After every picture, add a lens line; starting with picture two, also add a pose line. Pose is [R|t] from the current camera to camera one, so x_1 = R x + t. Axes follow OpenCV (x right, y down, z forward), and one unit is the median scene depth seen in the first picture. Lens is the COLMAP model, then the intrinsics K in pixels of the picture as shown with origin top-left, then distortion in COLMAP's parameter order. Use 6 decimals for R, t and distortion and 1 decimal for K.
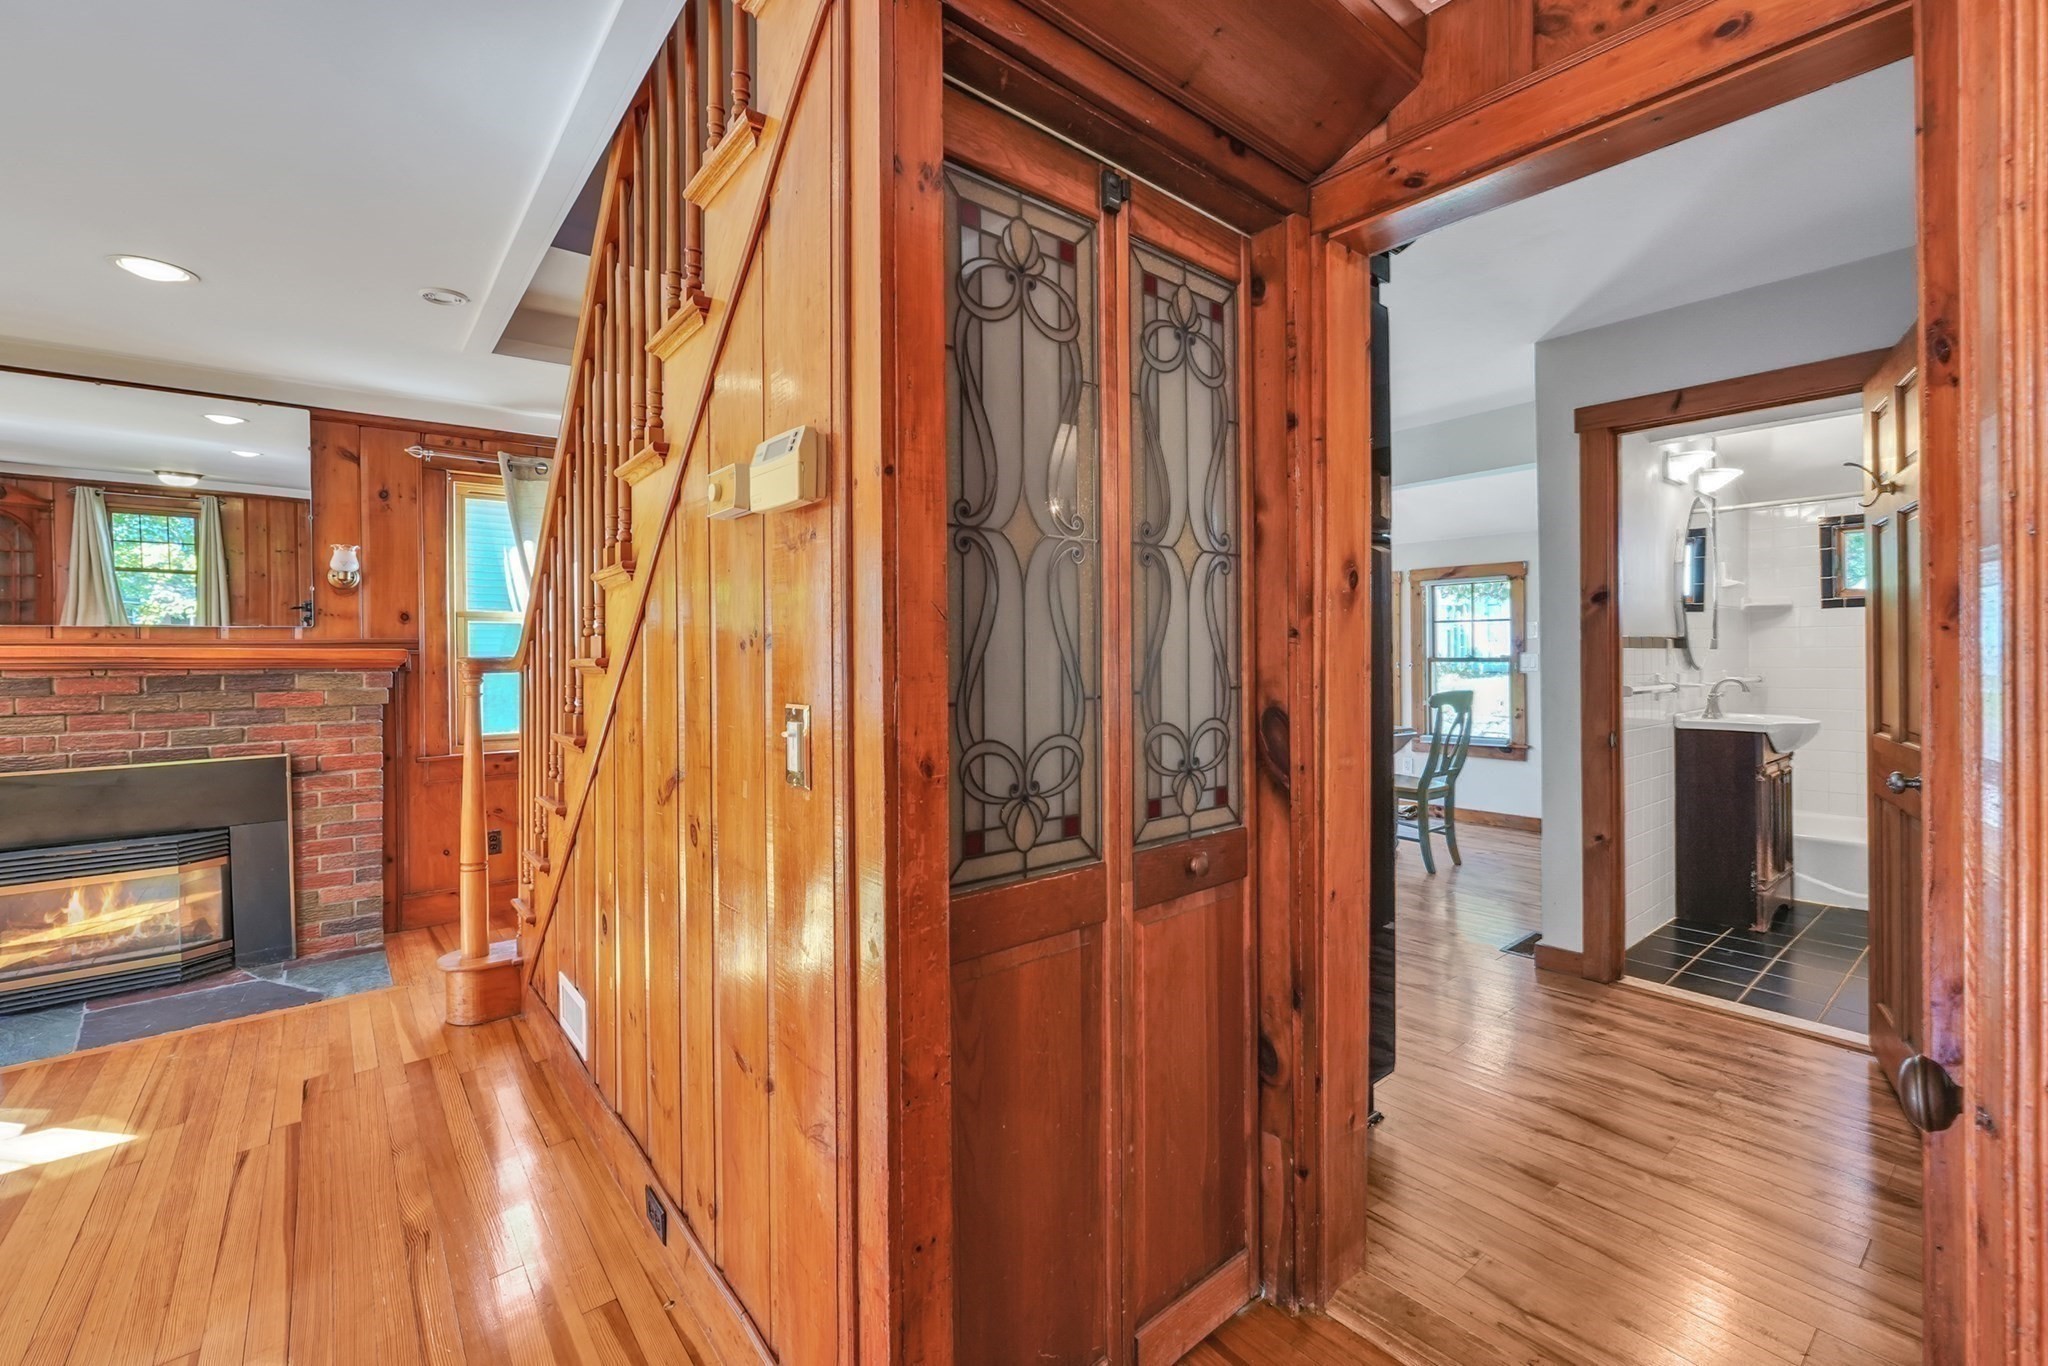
lens RADIAL K [[871.7, 0, 1032.7], [0, 871.7, 661.5], [0, 0, 1]] dist [-0.015216, 0.004845]
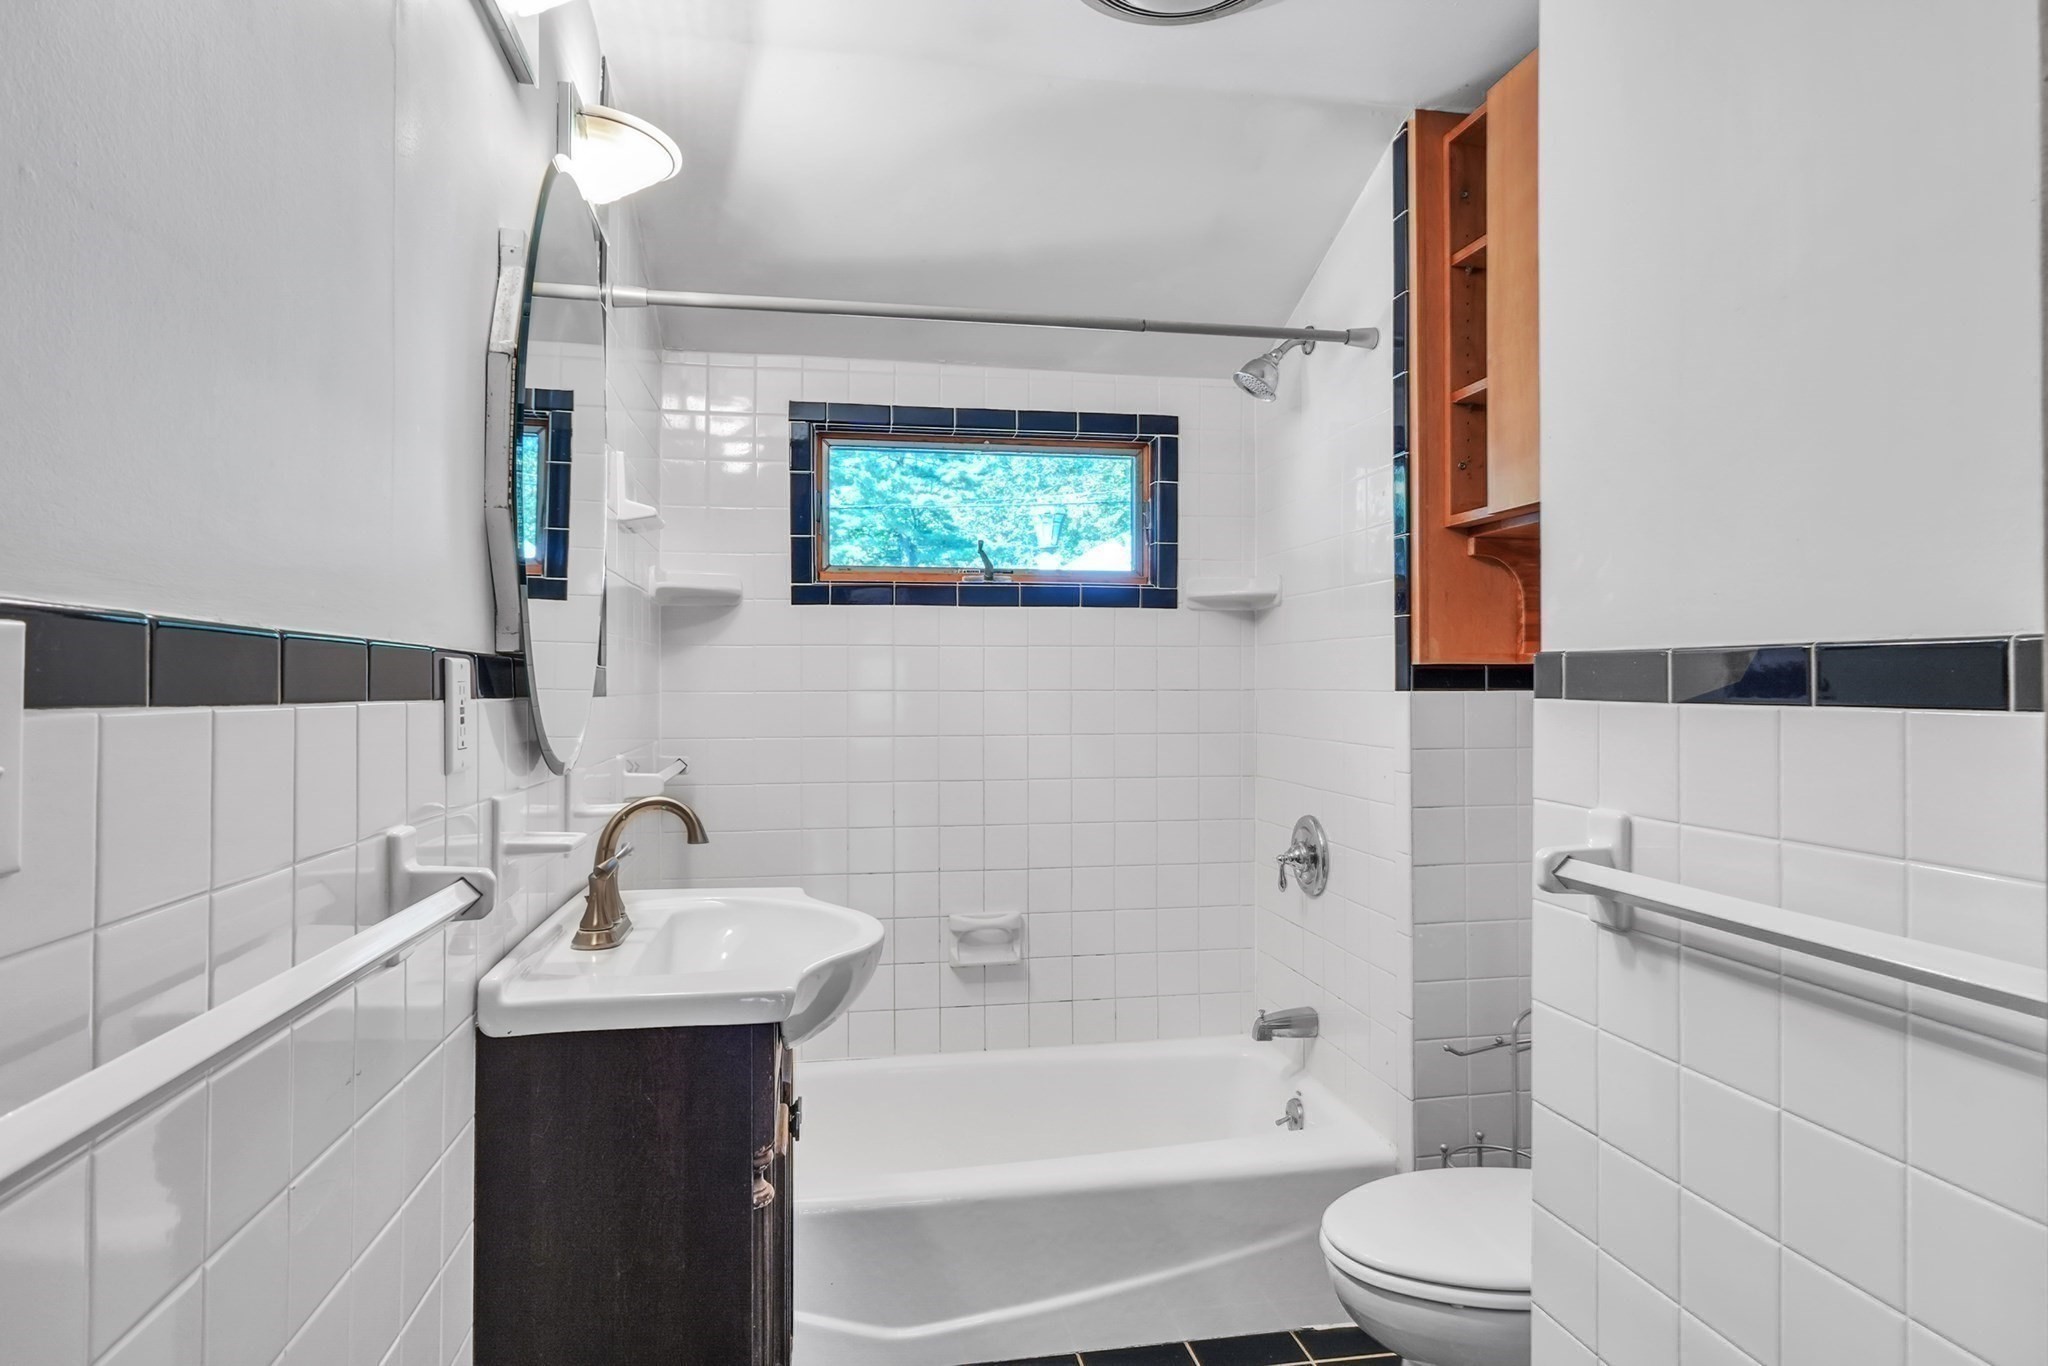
lens RADIAL K [[1172.0, 0, 1026.9], [0, 1172.0, 672.7], [0, 0, 1]] dist [0.004557, 0.002011]
pose [[0.500430, 0.017520, 0.865600, 0.452845], [0.000621, 0.999788, -0.020596, -0.013087], [-0.865777, 0.010845, 0.500313, 0.595965]]
